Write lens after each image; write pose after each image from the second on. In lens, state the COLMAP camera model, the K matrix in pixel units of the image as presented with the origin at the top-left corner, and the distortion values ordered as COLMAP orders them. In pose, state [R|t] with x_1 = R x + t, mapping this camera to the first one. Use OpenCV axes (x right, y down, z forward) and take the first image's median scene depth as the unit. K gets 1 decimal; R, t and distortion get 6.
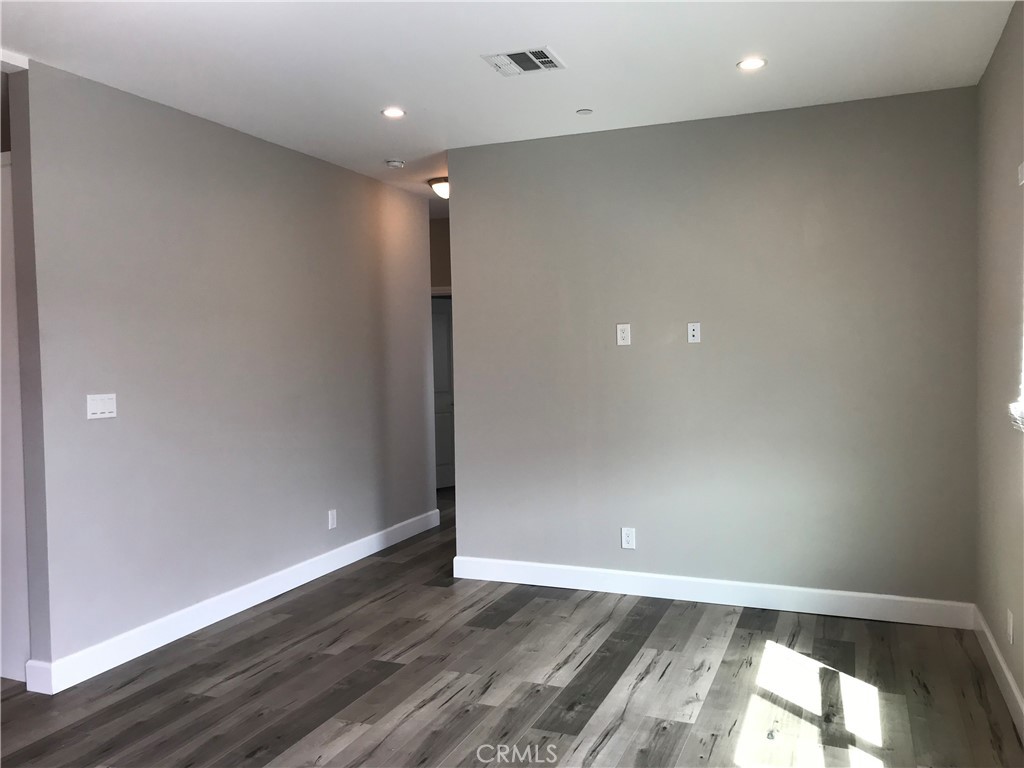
lens RADIAL K [[848.7, 0, 515.9], [0, 848.7, 380.6], [0, 0, 1]] dist [0.023585, -0.012075]
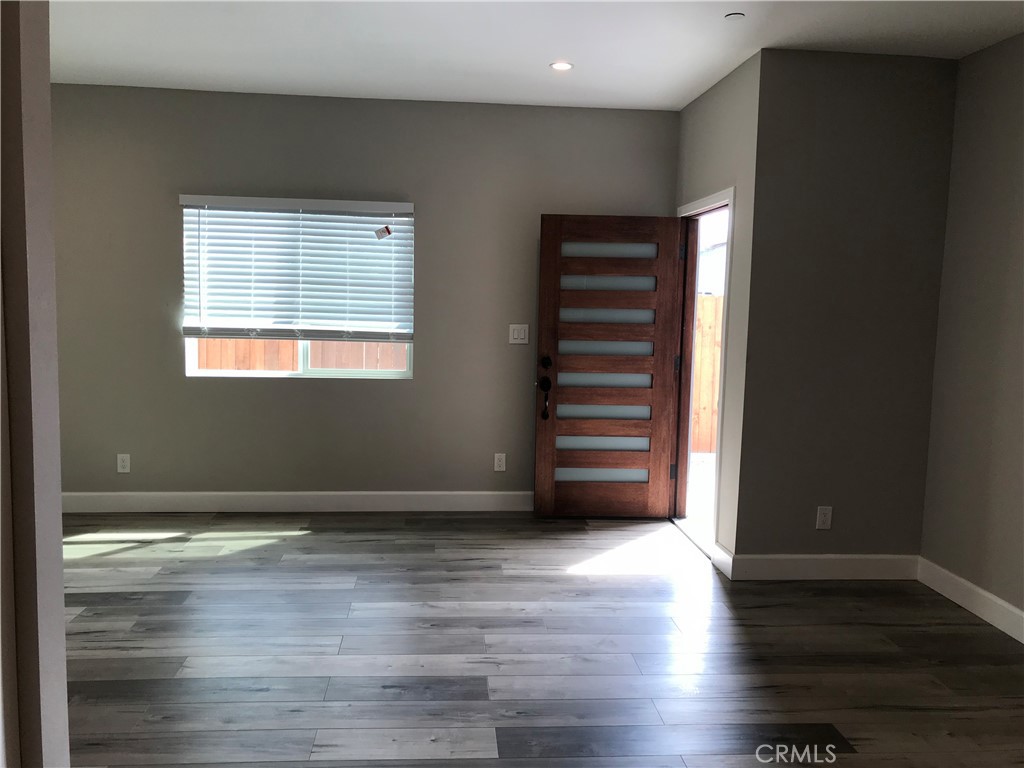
lens RADIAL K [[848.7, 0, 515.9], [0, 848.7, 380.6], [0, 0, 1]] dist [0.023585, -0.012075]
pose [[-0.457109, -0.085130, 0.885327, -1.195736], [0.024396, 0.993834, 0.108159, -0.029437], [-0.889076, 0.071039, -0.452214, 1.050677]]
